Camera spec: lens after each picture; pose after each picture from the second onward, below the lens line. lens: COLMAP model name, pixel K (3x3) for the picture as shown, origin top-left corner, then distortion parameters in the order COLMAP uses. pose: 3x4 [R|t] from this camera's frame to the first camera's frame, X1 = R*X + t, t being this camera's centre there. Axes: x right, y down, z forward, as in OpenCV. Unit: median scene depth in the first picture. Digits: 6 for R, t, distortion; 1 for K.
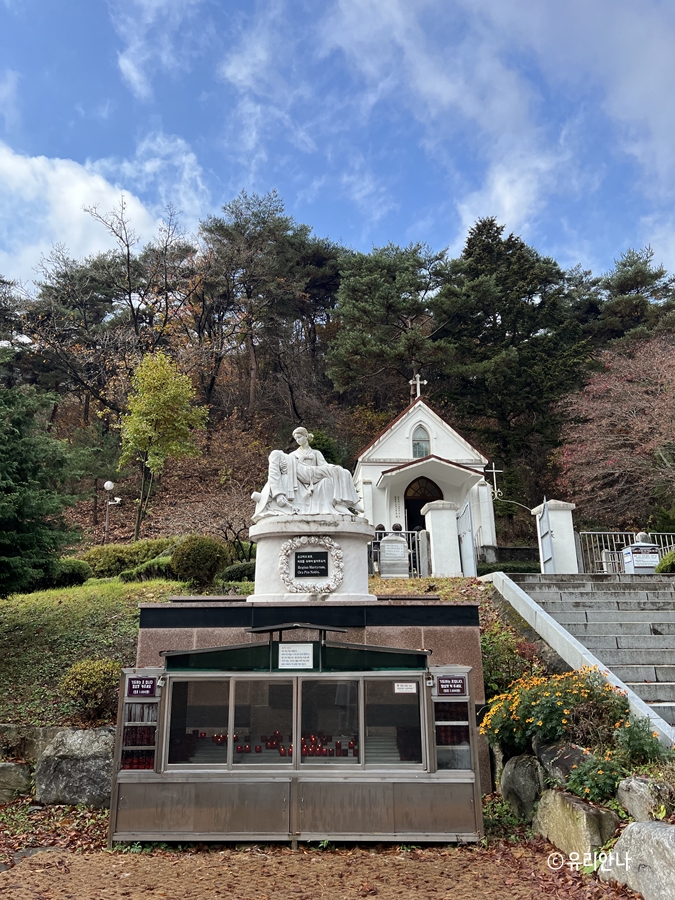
lens RADIAL K [[668.5, 0, 329.0], [0, 668.5, 447.6], [0, 0, 1]] dist [0.093334, -0.105422]
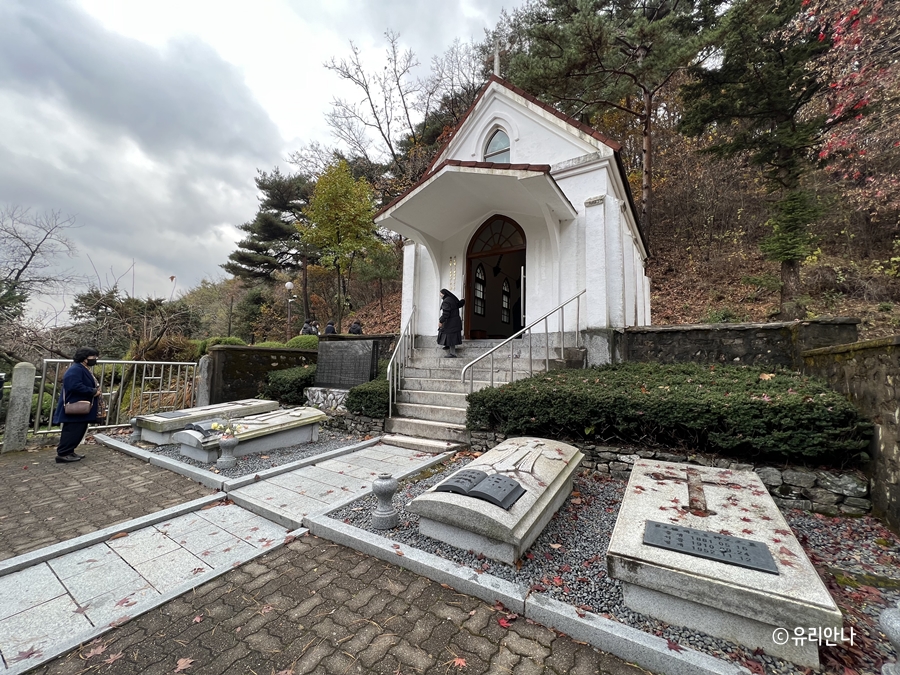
lens RADIAL K [[359.4, 0, 448.3], [0, 359.4, 334.8], [0, 0, 1]] dist [0.000218, -0.000584]
pose [[0.802321, -0.026703, -0.596295, 0.844865], [0.150363, 0.975824, 0.158617, 0.260064], [0.577644, -0.216922, 0.786939, 2.043670]]
